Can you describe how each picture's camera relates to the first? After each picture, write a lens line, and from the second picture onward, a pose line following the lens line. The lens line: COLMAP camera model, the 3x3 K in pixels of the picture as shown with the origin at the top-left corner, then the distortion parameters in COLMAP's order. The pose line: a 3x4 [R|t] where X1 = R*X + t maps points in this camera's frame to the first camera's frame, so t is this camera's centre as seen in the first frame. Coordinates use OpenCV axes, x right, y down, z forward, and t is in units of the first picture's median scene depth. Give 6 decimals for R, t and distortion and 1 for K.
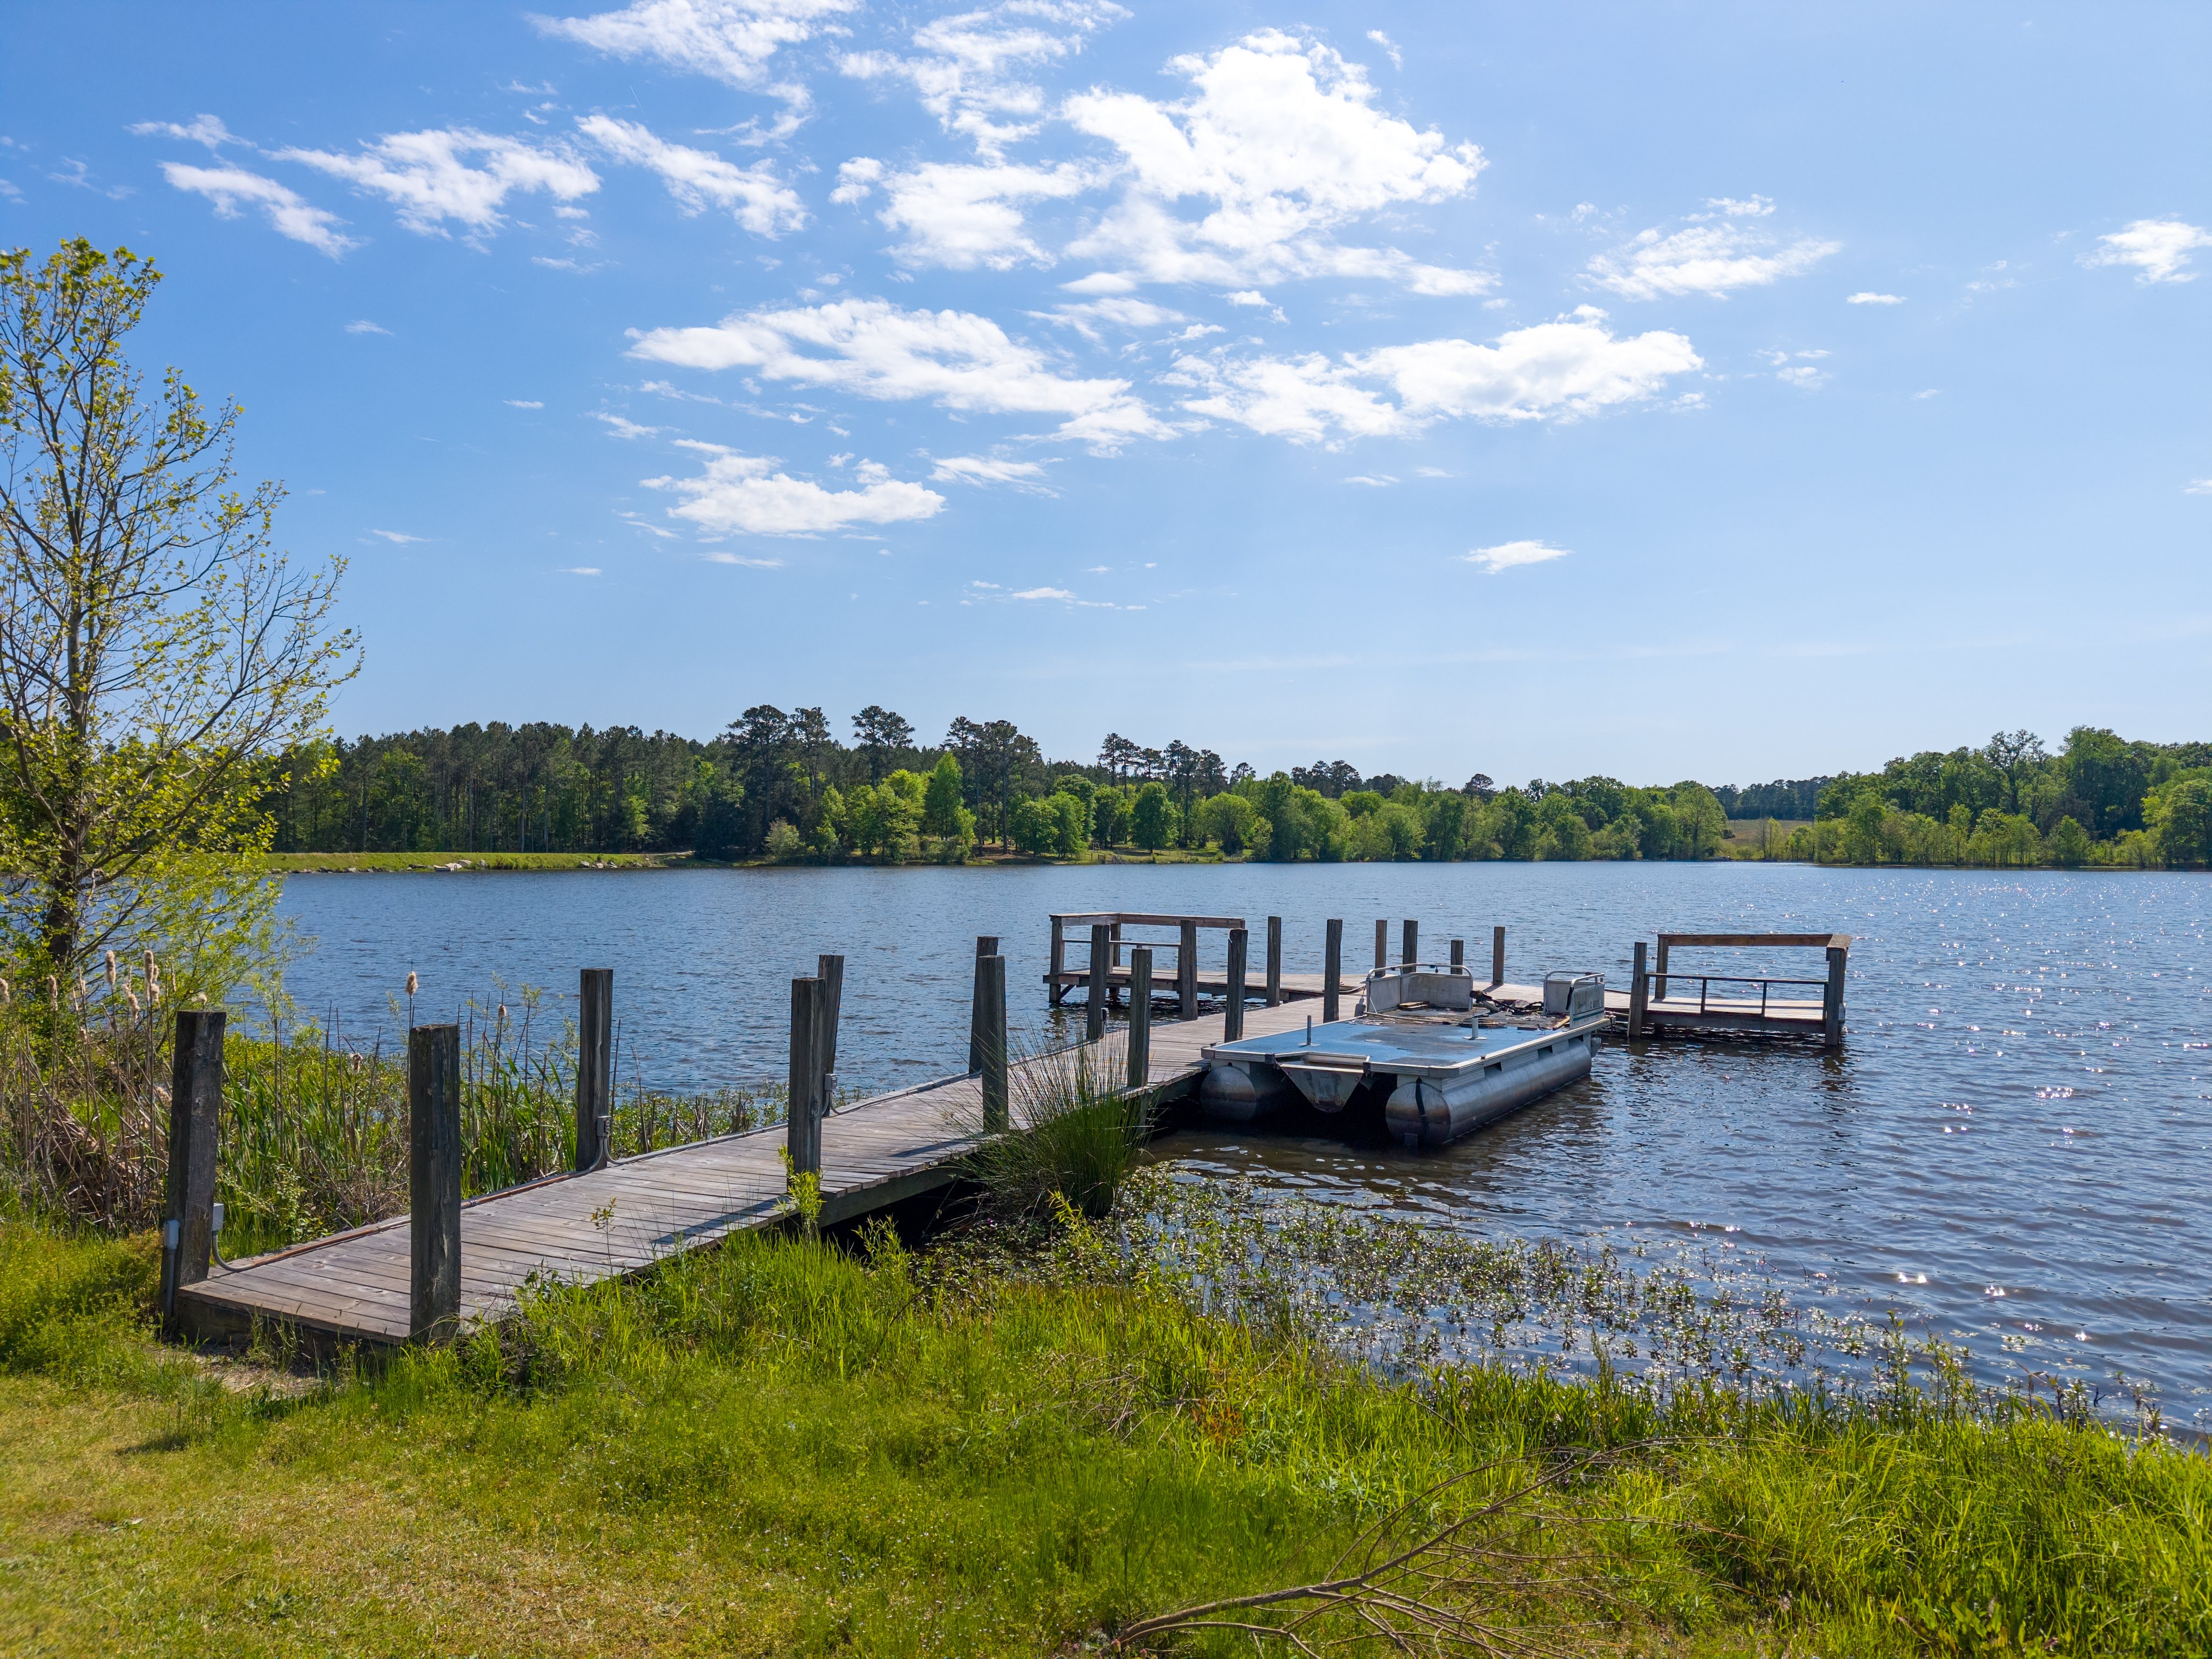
lens RADIAL K [[1501.8, 0, 1106.0], [0, 1501.8, 829.5], [0, 0, 1]] dist [0.004667, 0.002115]
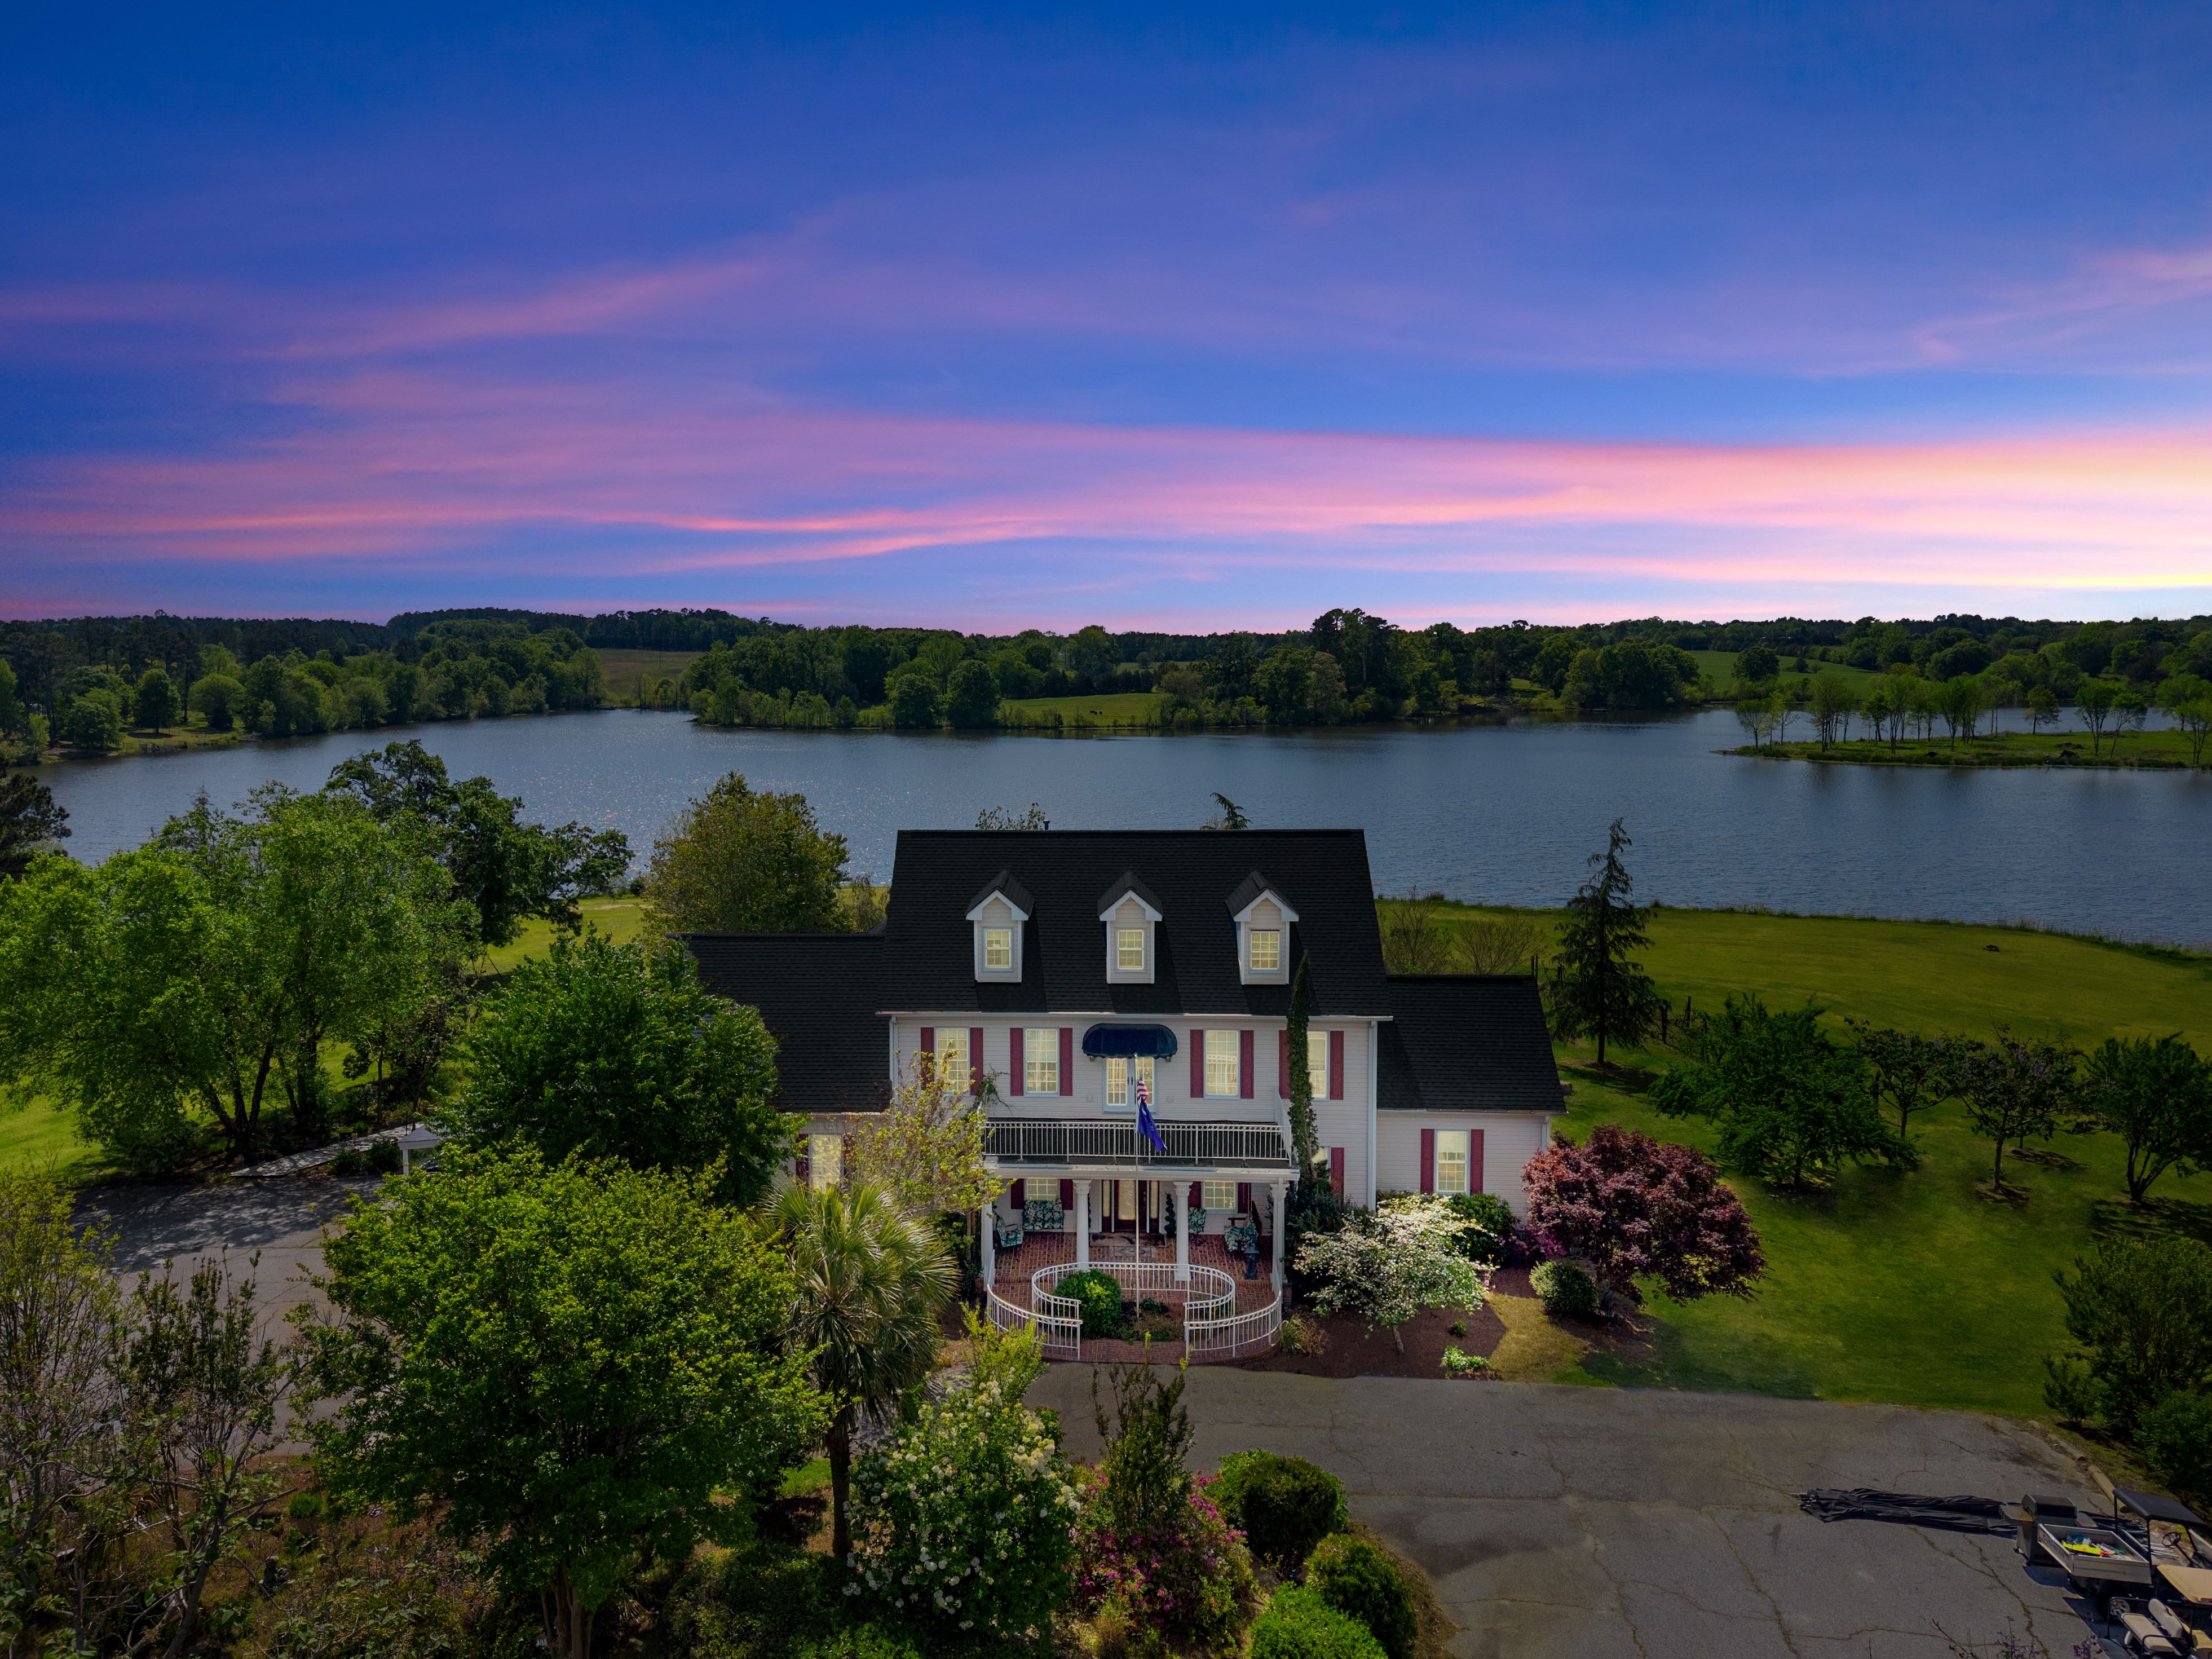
lens RADIAL K [[1529.5, 0, 1106.0], [0, 1529.5, 829.5], [0, 0, 1]] dist [0.010482, -0.000657]
pose [[0.737037, -0.072987, 0.671900, -0.205819], [-0.014630, 0.992196, 0.123829, -0.059340], [-0.675694, -0.101096, 0.730217, -0.308325]]
